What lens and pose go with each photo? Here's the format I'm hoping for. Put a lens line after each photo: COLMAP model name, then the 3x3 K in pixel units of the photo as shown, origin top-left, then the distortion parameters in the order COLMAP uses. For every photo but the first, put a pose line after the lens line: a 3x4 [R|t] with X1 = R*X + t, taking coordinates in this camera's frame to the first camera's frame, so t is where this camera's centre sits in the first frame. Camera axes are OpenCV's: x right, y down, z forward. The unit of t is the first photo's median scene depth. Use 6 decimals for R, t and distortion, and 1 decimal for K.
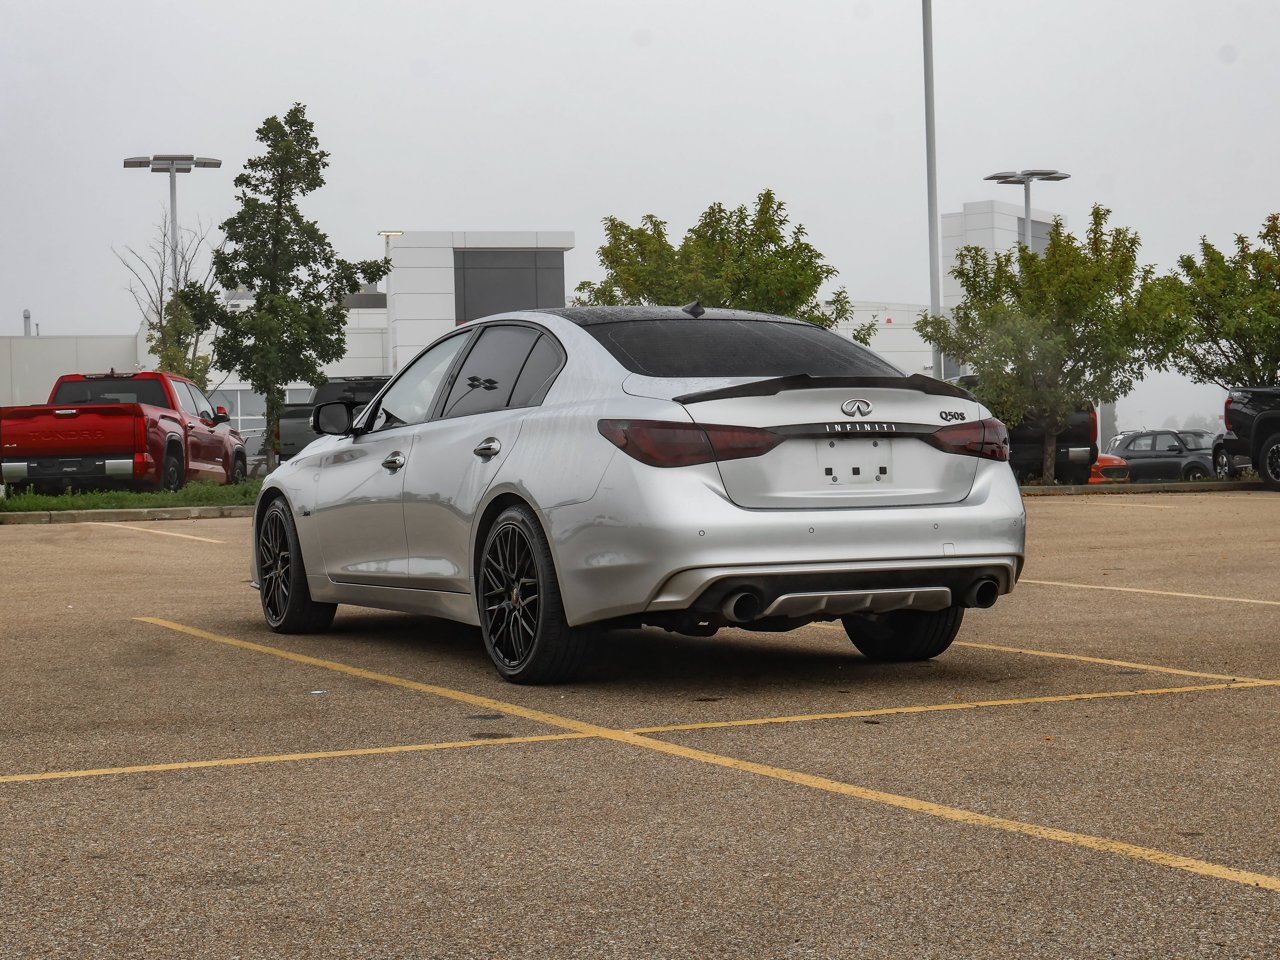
lens RADIAL K [[2340.7, 0, 646.2], [0, 2340.7, 478.3], [0, 0, 1]] dist [0.019065, 0.076115]
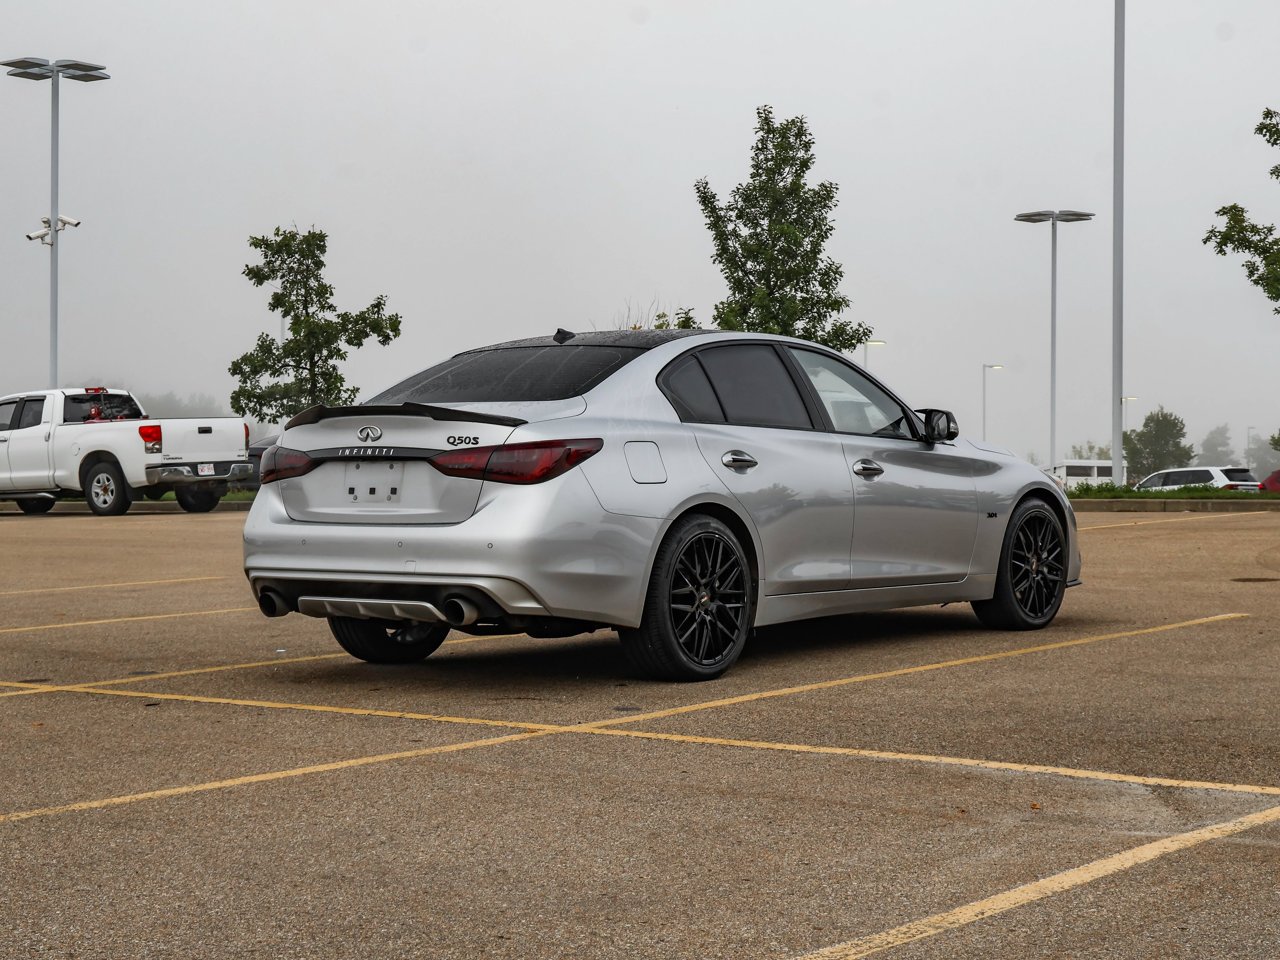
lens RADIAL K [[2340.7, 0, 646.2], [0, 2340.7, 478.3], [0, 0, 1]] dist [0.019065, 0.076115]
pose [[0.447795, 0.022606, -0.893850, 0.334613], [-0.007432, 0.999740, 0.021561, -0.009980], [0.894105, -0.003012, 0.447847, 0.183481]]
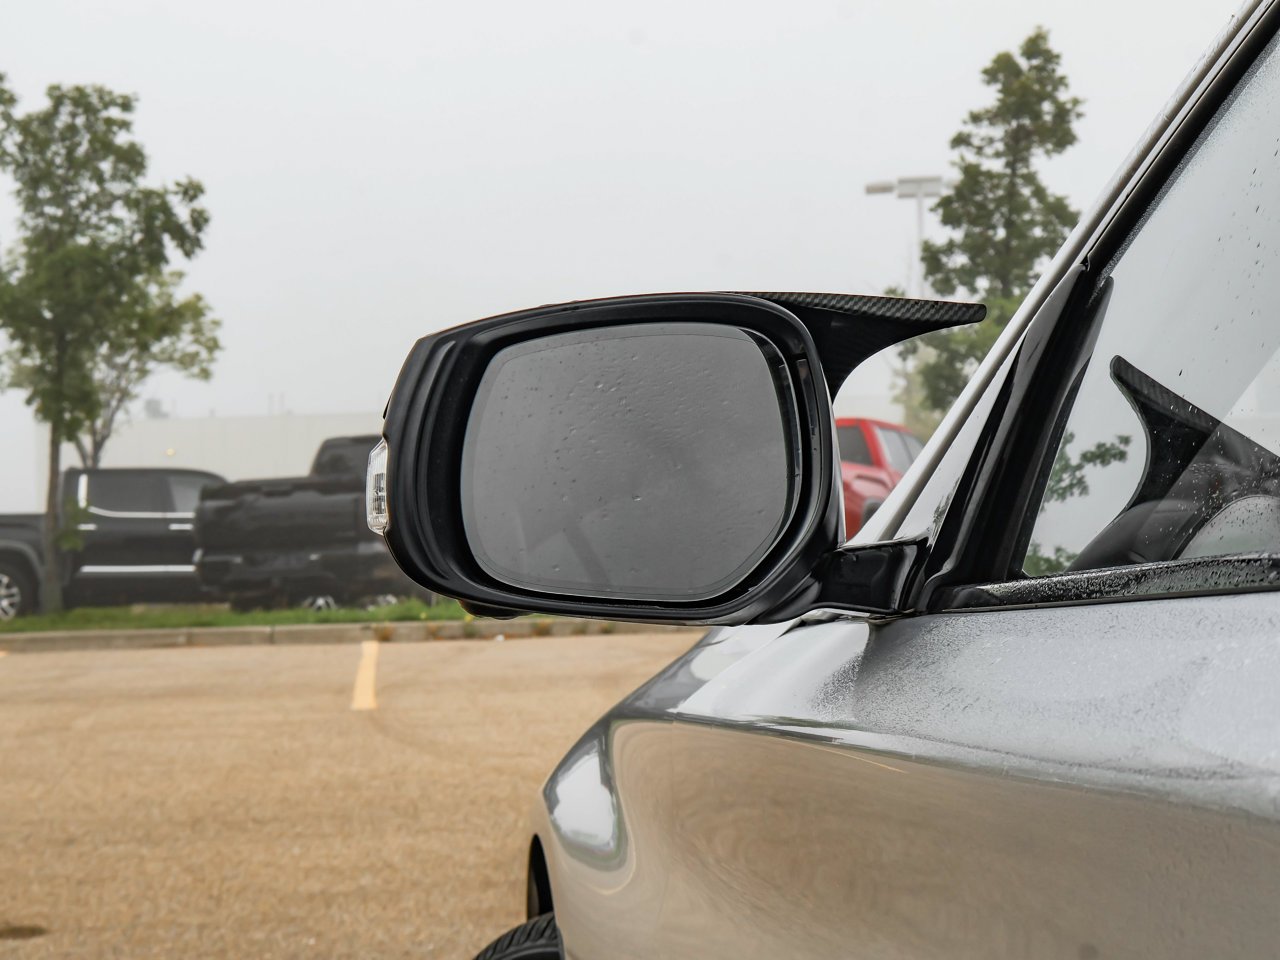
lens RADIAL K [[2255.0, 0, 642.0], [0, 2255.0, 445.3], [0, 0, 1]] dist [0.007998, -0.028007]
pose [[0.940983, -0.016145, -0.338068, -0.034460], [0.002359, 0.999150, -0.041149, -0.007707], [0.338445, 0.037923, 0.940222, 0.332860]]
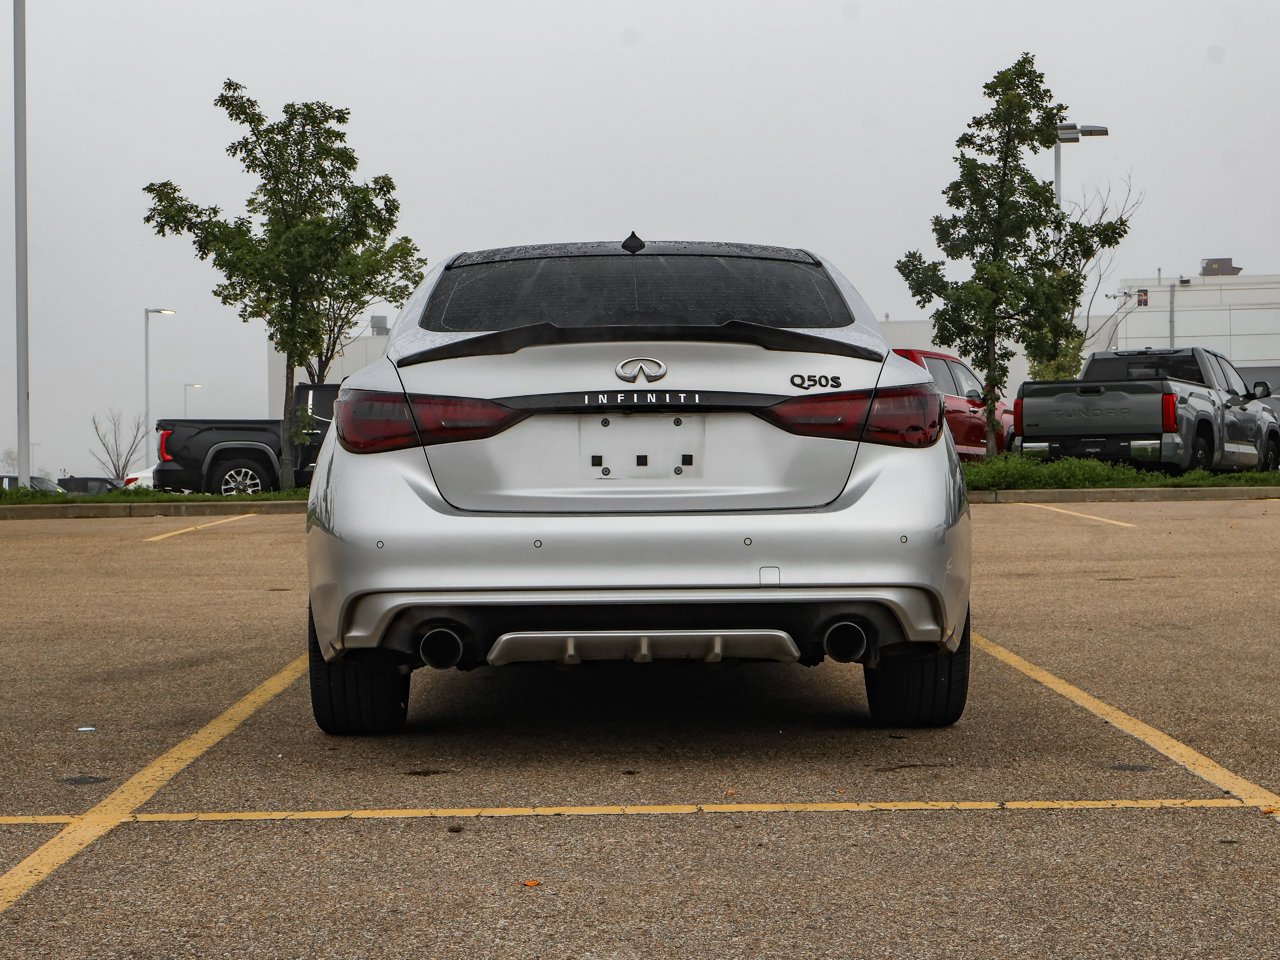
lens RADIAL K [[2340.7, 0, 646.2], [0, 2340.7, 478.3], [0, 0, 1]] dist [0.019065, 0.076115]
pose [[0.901852, 0.011542, -0.431890, 0.116316], [-0.008162, 0.999920, 0.009677, -0.001342], [0.431967, -0.005202, 0.901874, 0.108574]]
